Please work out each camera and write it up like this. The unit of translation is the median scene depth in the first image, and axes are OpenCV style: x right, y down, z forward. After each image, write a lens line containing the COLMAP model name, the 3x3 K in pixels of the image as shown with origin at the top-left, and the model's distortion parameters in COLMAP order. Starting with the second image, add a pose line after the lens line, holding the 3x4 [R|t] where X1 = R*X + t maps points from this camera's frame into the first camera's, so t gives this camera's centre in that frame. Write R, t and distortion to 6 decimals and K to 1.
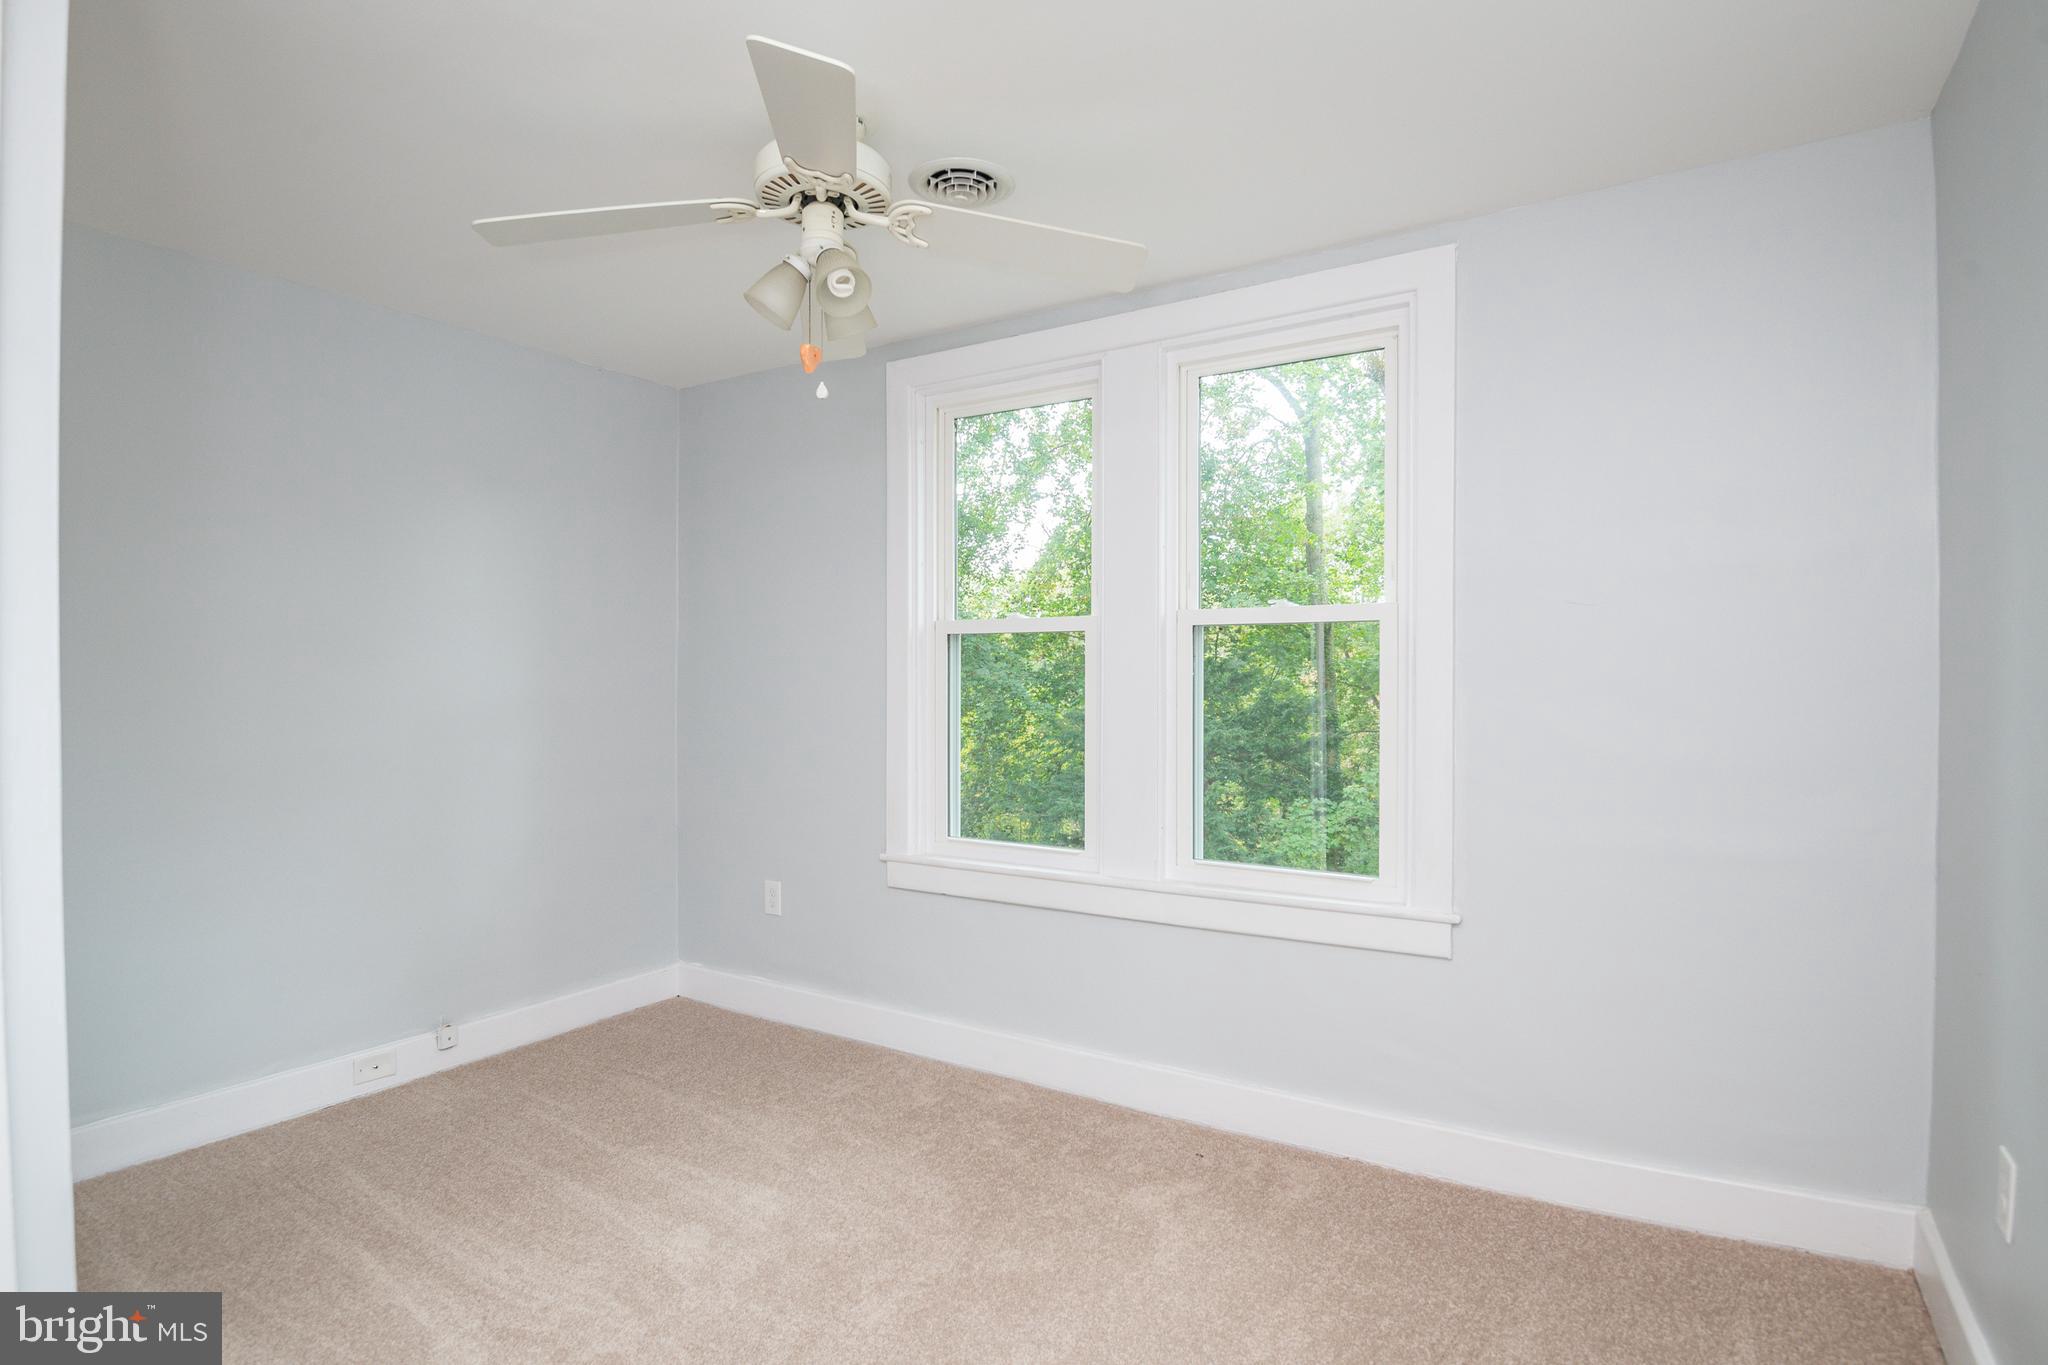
lens RADIAL K [[1052.2, 0, 1011.7], [0, 1052.2, 683.6], [0, 0, 1]] dist [-0.035822, -0.002729]
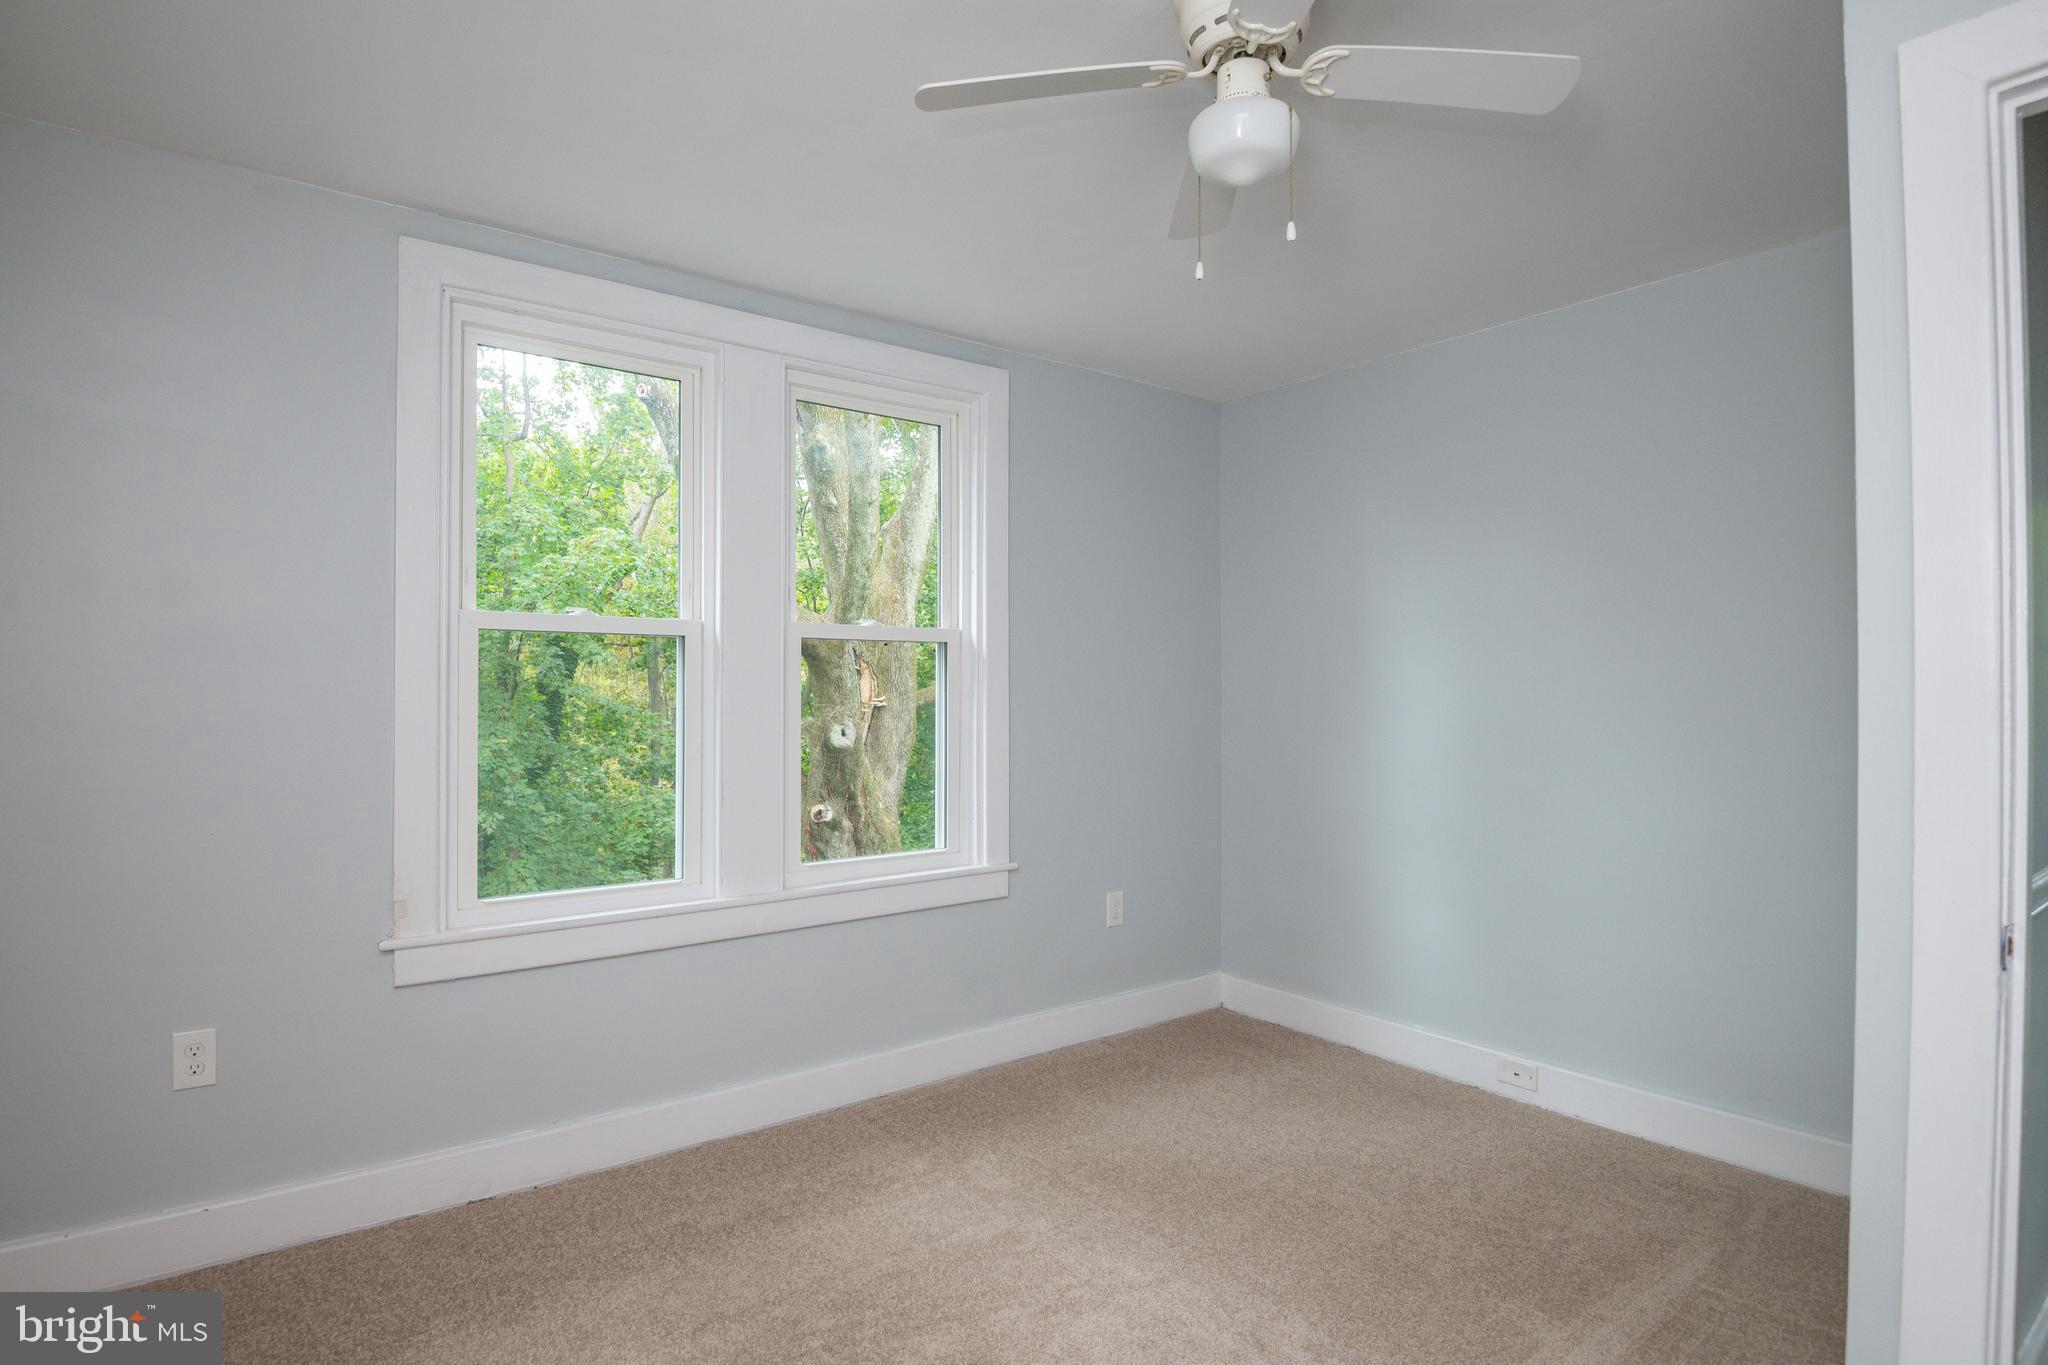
lens RADIAL K [[1052.2, 0, 1008.1], [0, 1052.2, 693.4], [0, 0, 1]] dist [-0.035822, -0.002729]
pose [[0.341836, 0.003048, 0.939755, -0.625666], [0.002669, 0.999988, -0.004214, 0.003388], [-0.939756, 0.003949, 0.341823, 0.385573]]
